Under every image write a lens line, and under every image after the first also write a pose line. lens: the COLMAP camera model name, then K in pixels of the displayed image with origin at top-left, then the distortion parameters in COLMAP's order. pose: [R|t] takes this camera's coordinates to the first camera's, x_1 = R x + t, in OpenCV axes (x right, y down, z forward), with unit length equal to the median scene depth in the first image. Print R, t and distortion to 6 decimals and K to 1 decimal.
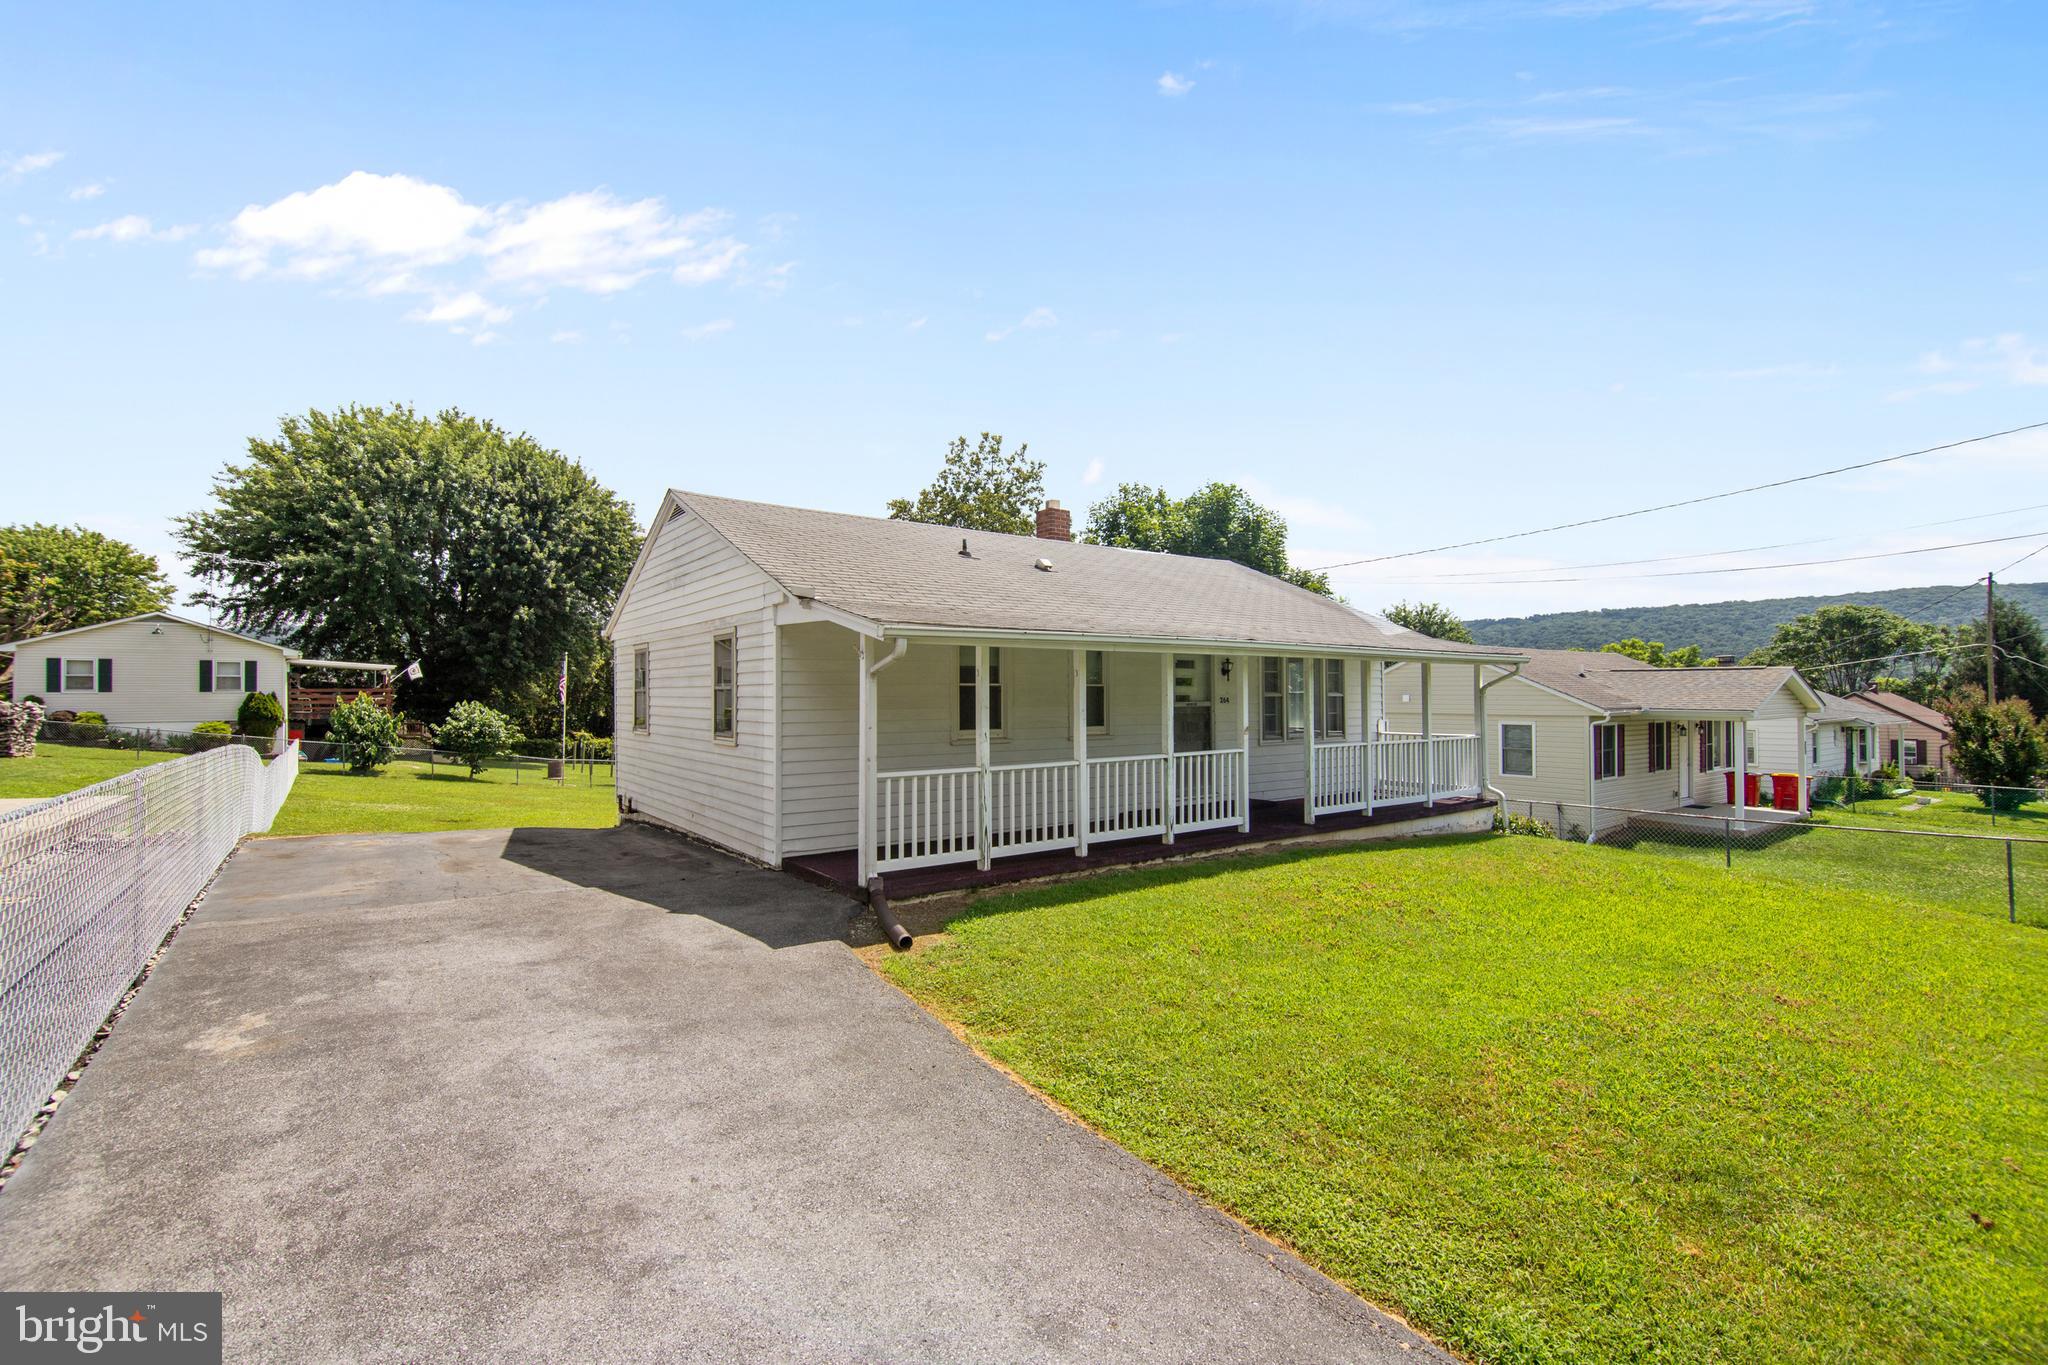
lens RADIAL K [[913.3, 0, 1017.1], [0, 913.3, 706.8], [0, 0, 1]] dist [0.002134, -0.000166]
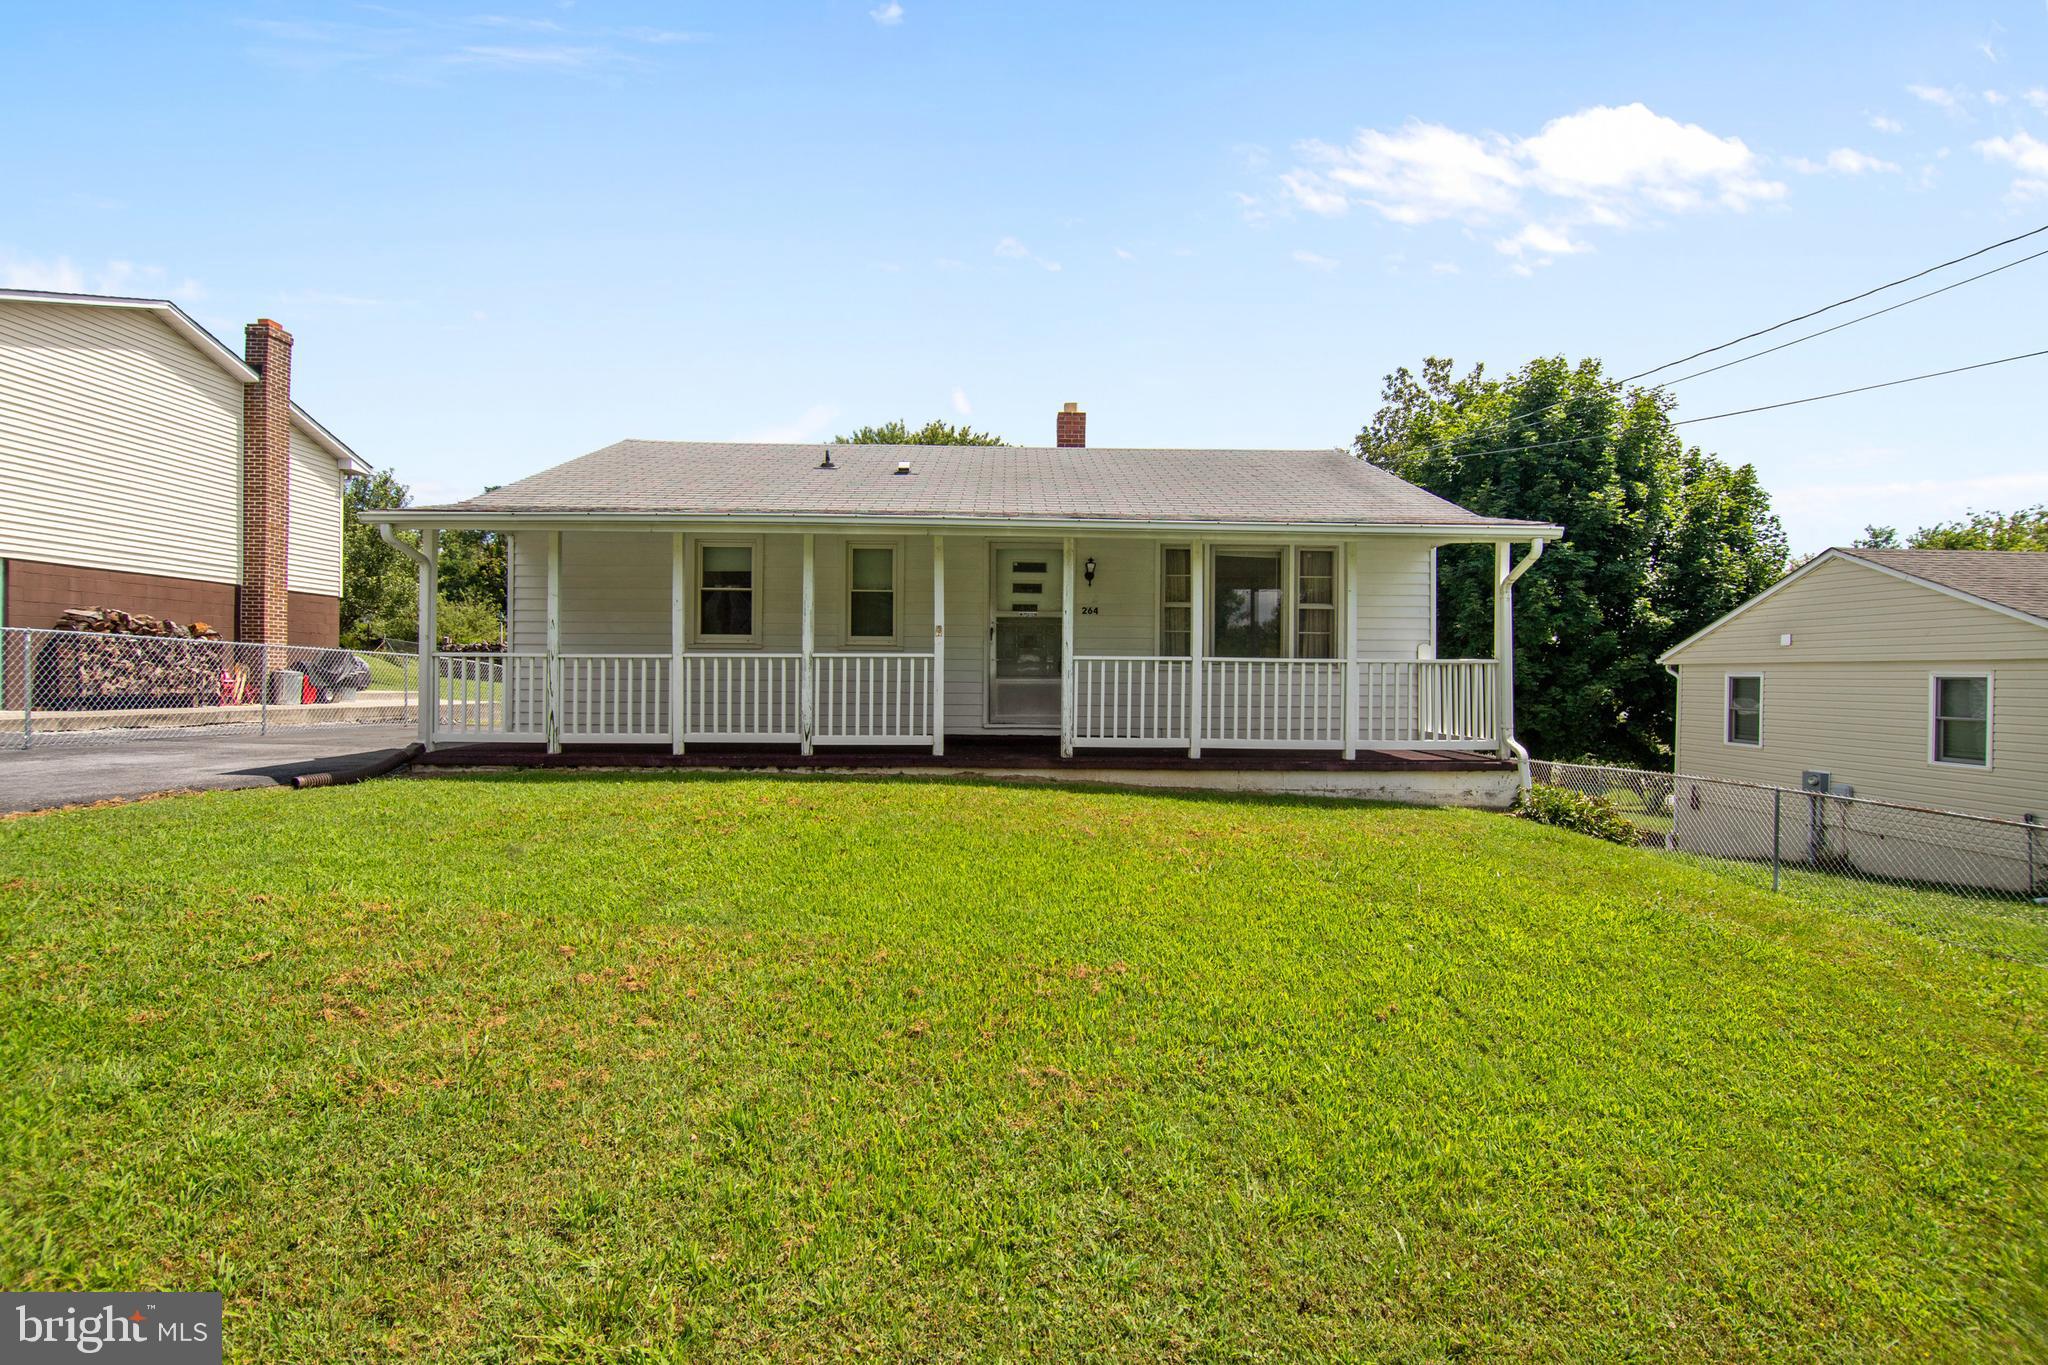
lens RADIAL K [[910.3, 0, 1023.0], [0, 910.3, 665.4], [0, 0, 1]] dist [0.006391, -0.000347]
pose [[0.822631, 0.011795, -0.568453, 0.680864], [-0.022221, 0.999688, -0.011415, 0.055808], [0.568141, 0.022022, 0.822636, 0.315413]]
